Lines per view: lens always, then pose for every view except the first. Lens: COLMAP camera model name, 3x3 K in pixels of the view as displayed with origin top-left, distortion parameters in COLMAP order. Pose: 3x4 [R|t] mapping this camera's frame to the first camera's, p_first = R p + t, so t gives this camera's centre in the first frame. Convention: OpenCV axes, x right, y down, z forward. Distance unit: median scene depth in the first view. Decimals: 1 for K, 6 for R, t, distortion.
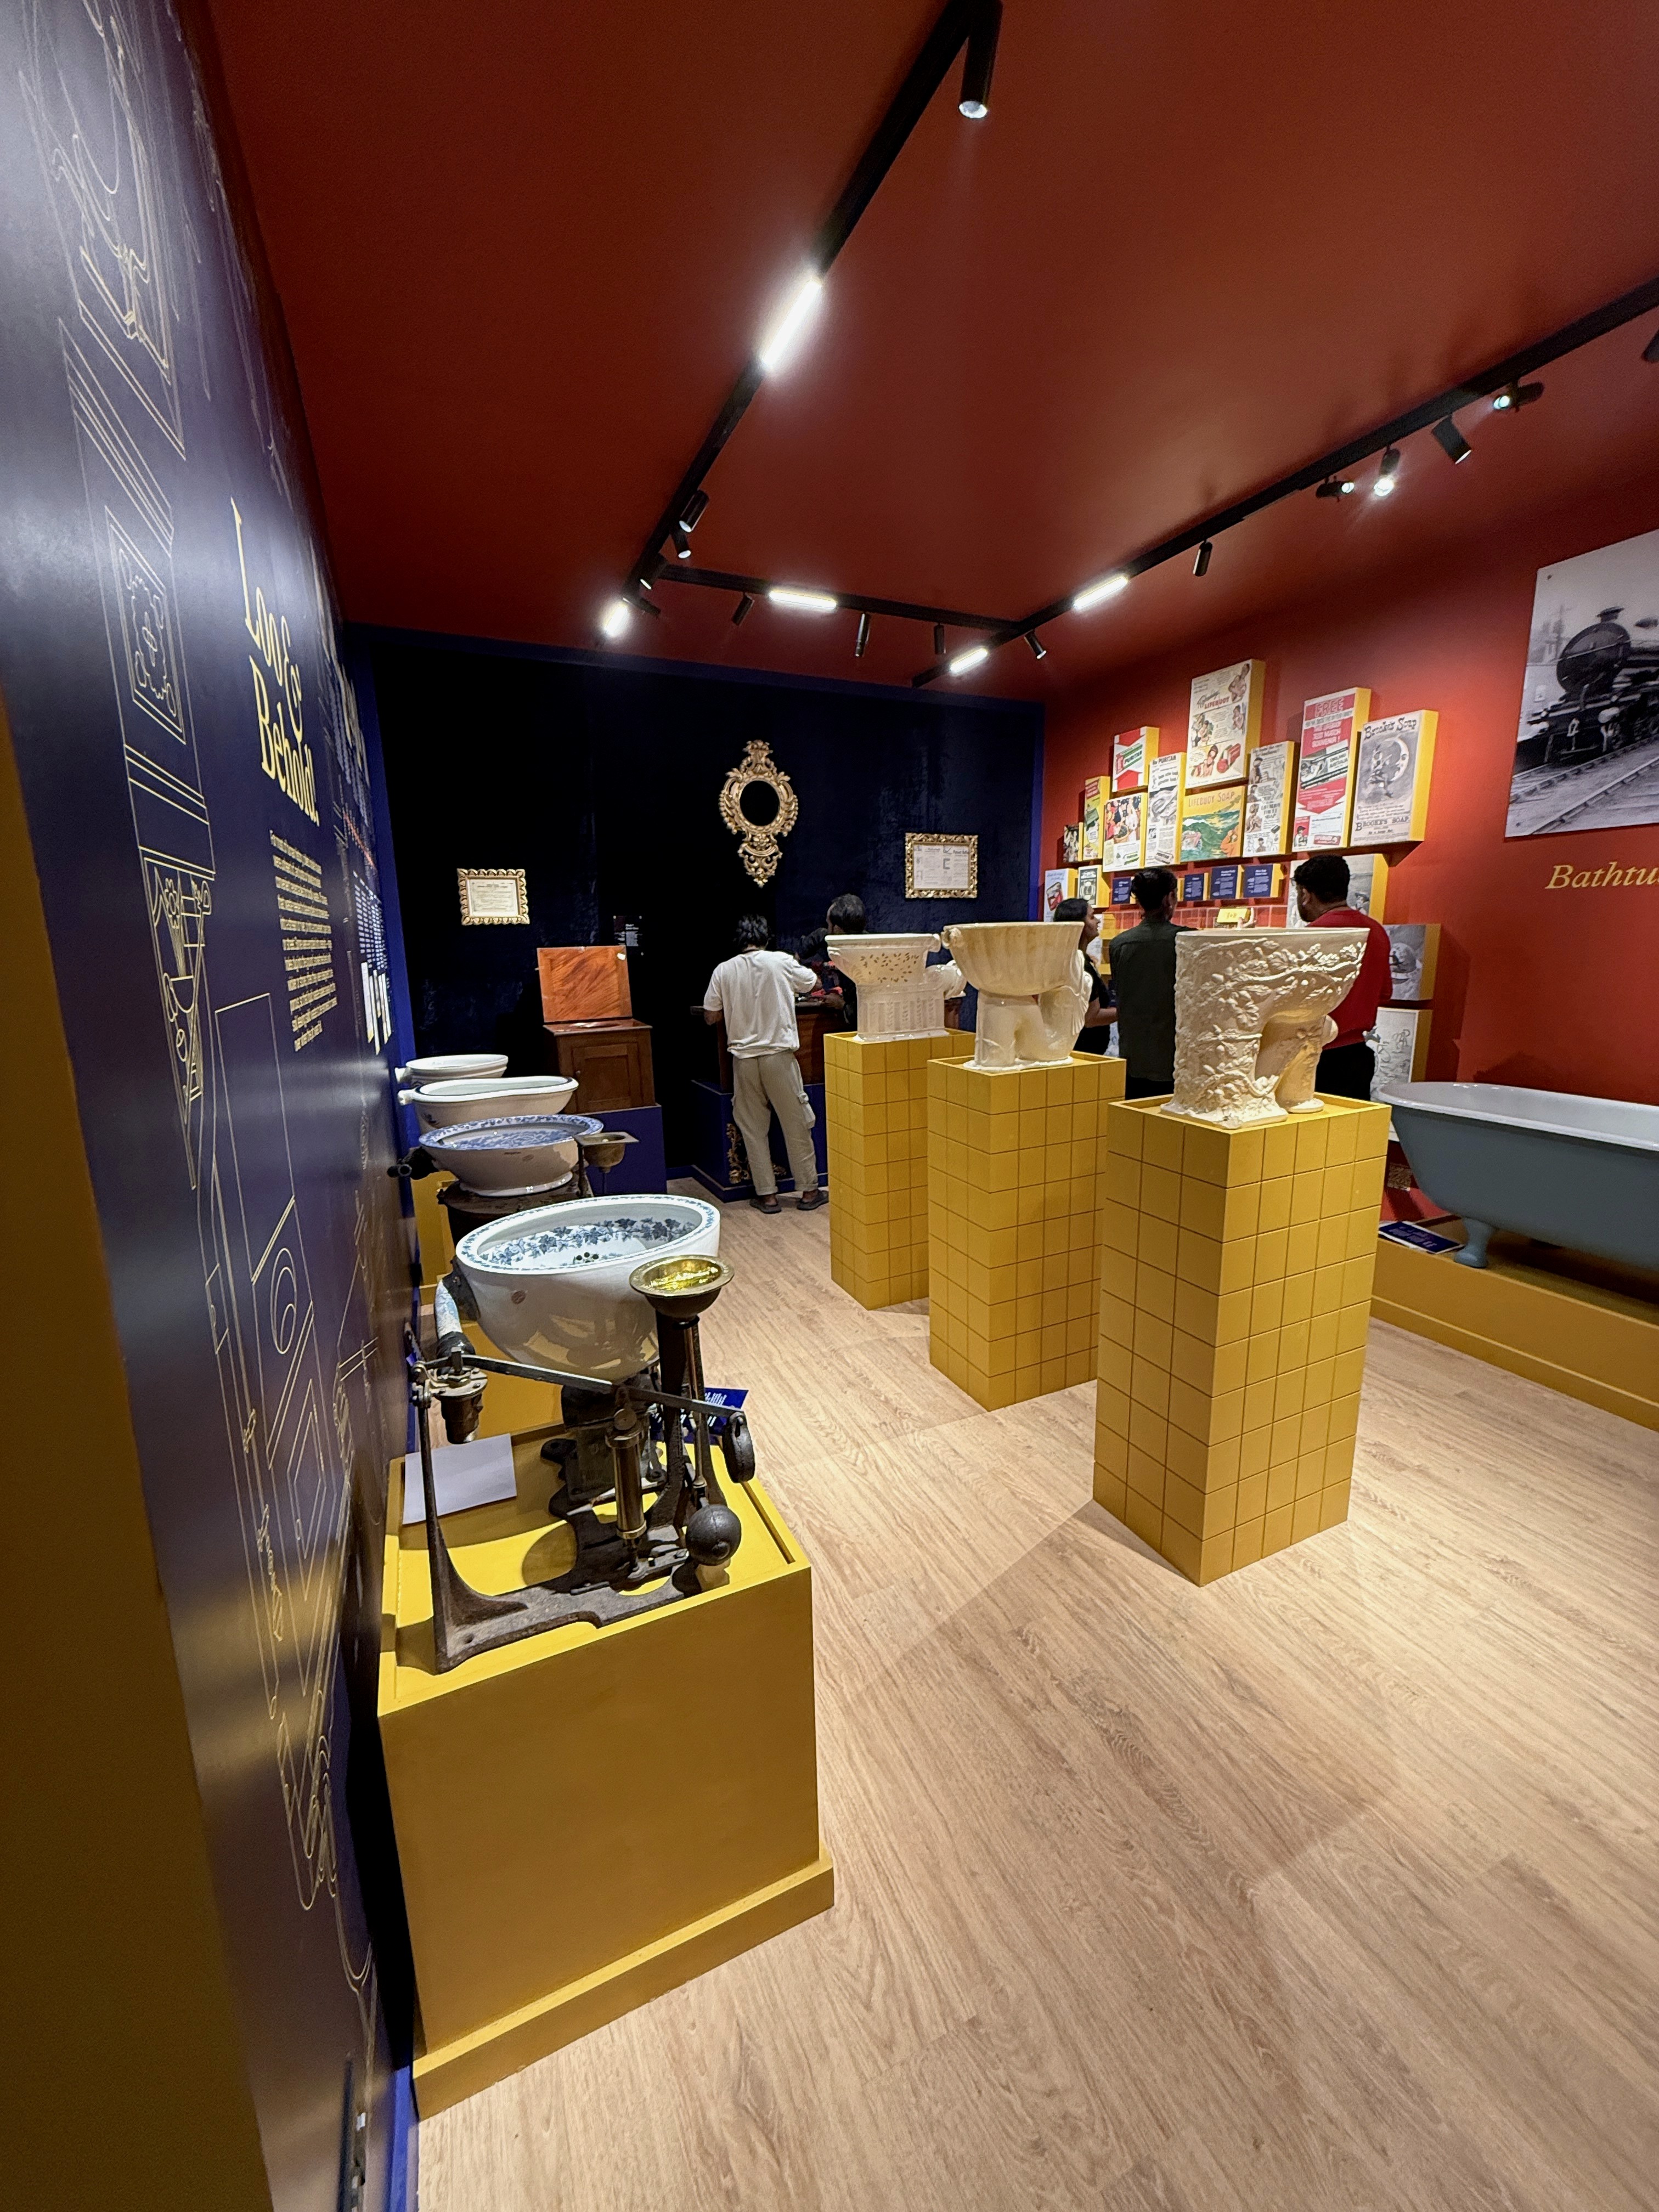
lens RADIAL K [[879.8, 0, 831.1], [0, 879.8, 1095.2], [0, 0, 1]] dist [0.002783, 0.000018]
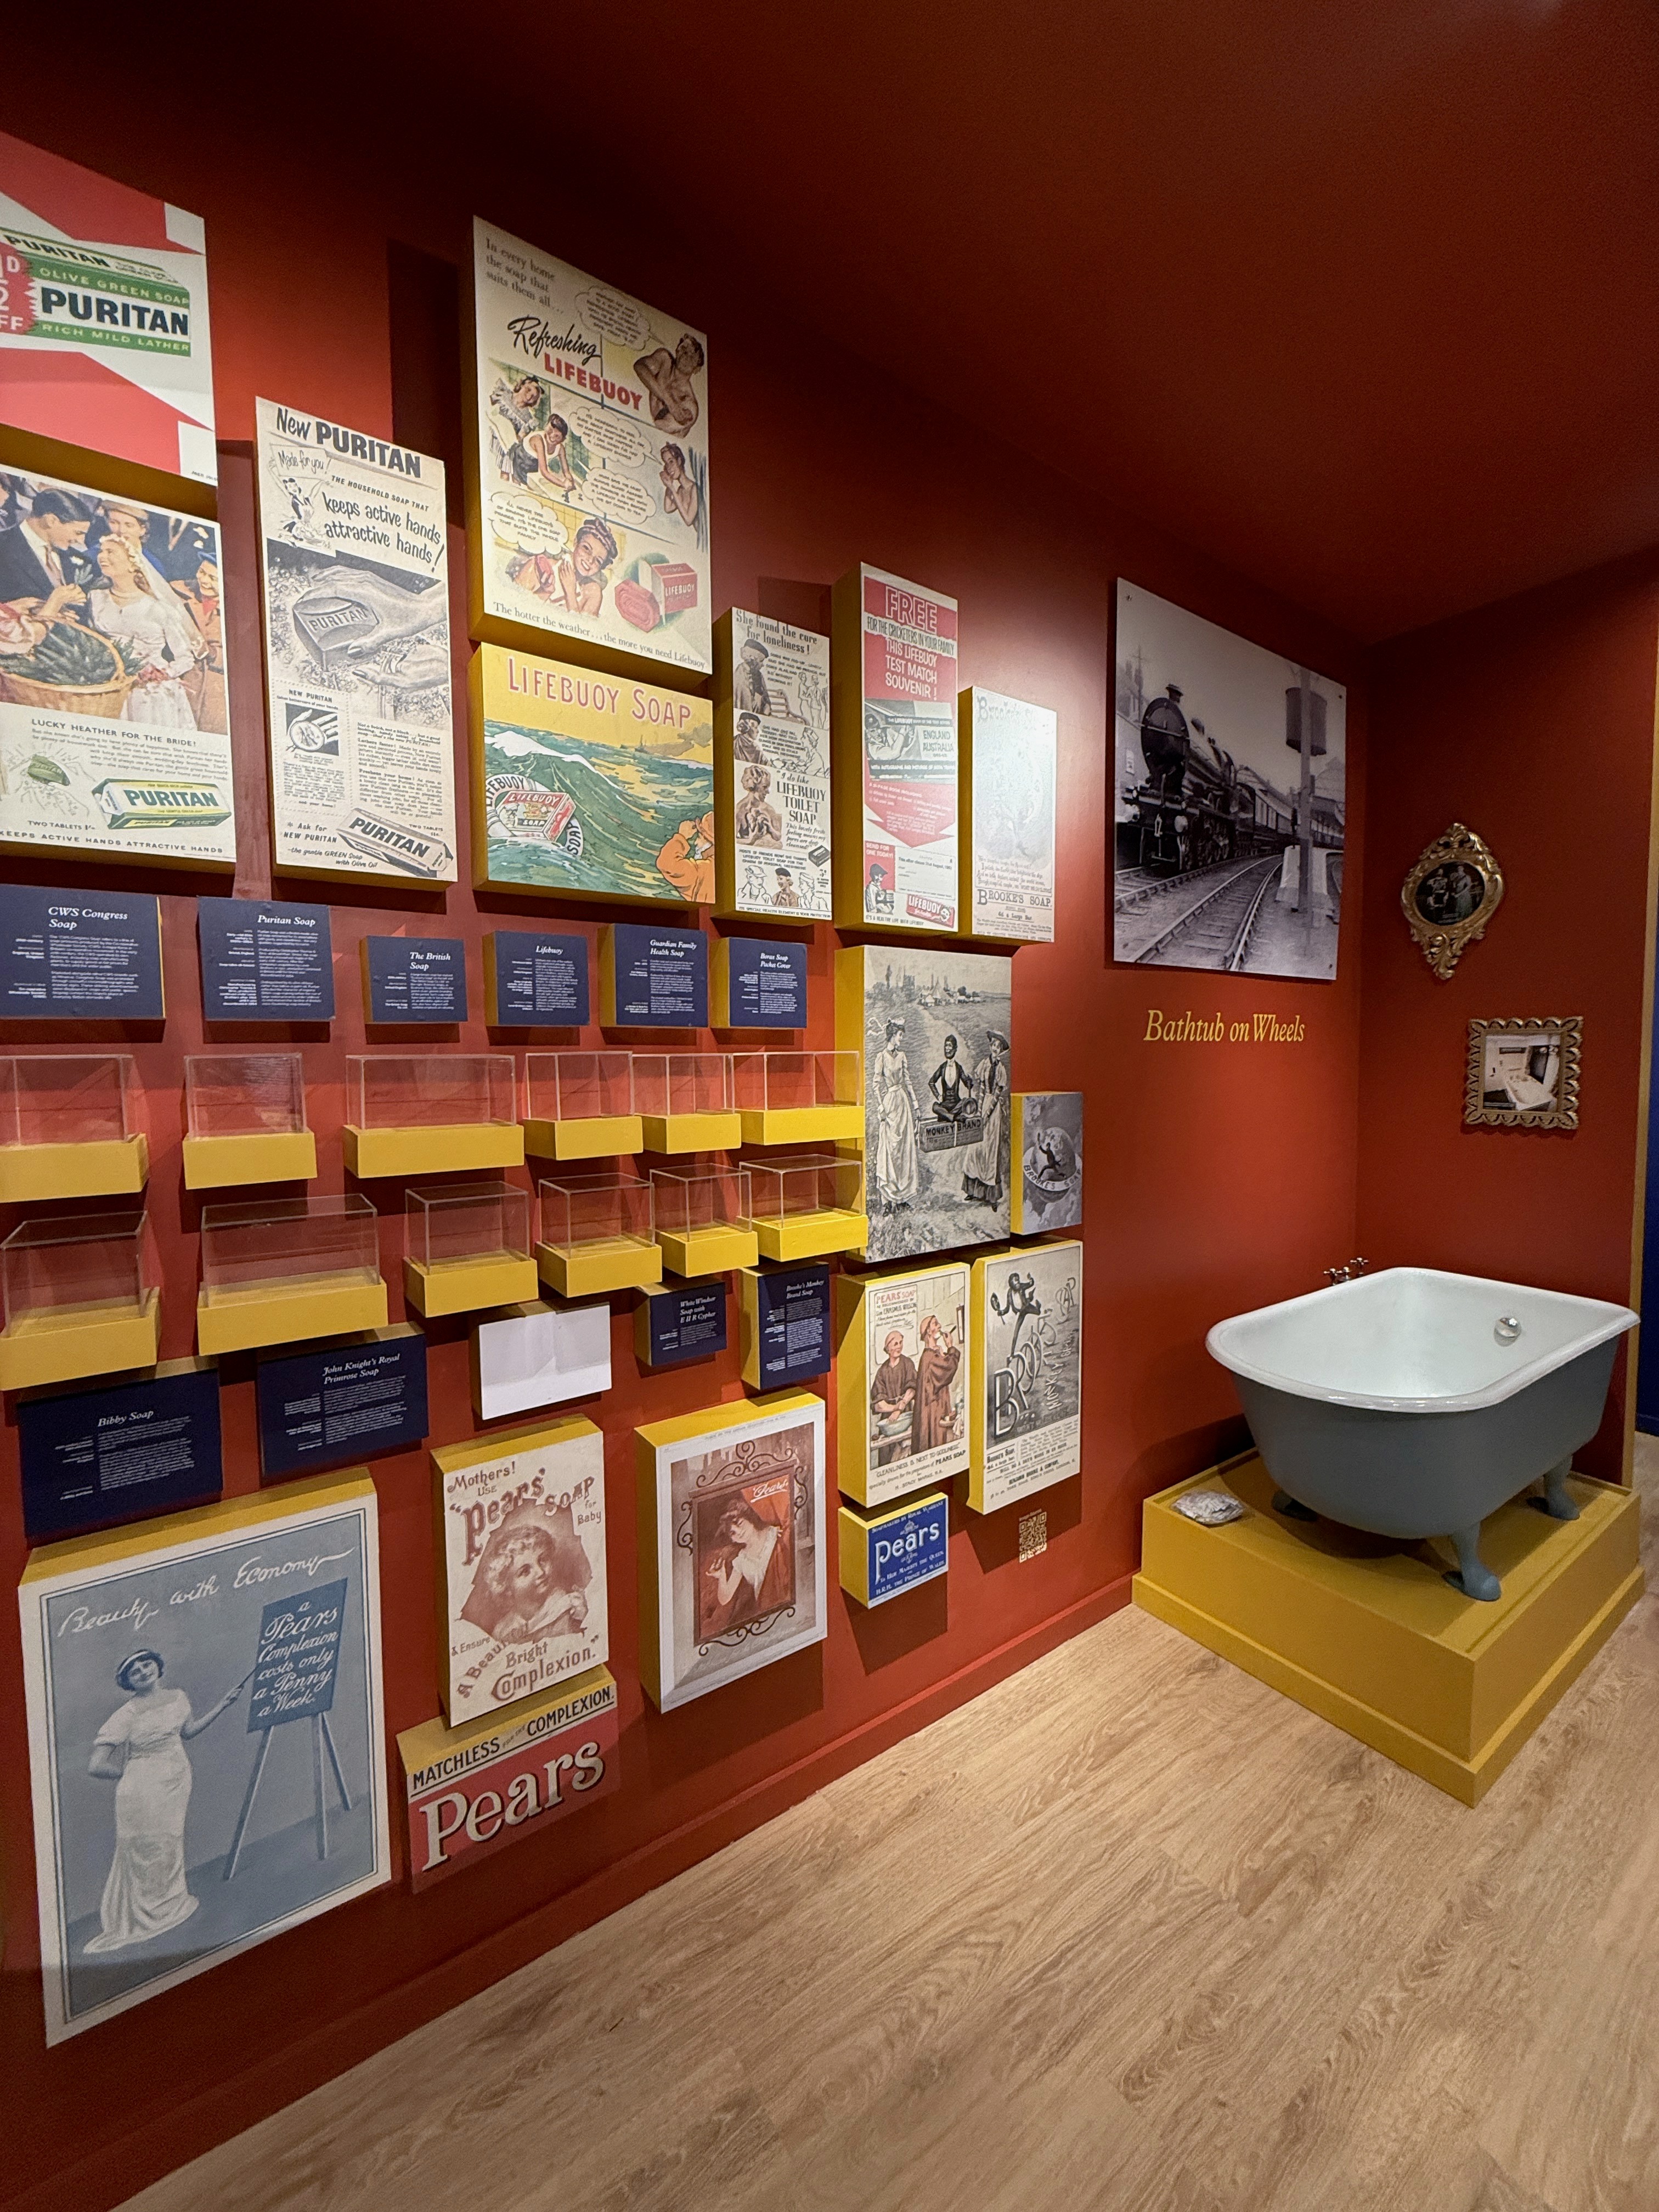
lens RADIAL K [[879.8, 0, 830.7], [0, 879.8, 1106.6], [0, 0, 1]] dist [0.002783, 0.000018]
pose [[-0.184819, -0.036172, 0.982107, 0.133059], [0.191683, 0.978803, 0.072123, -0.237170], [-0.963898, 0.201582, -0.173968, 1.160188]]
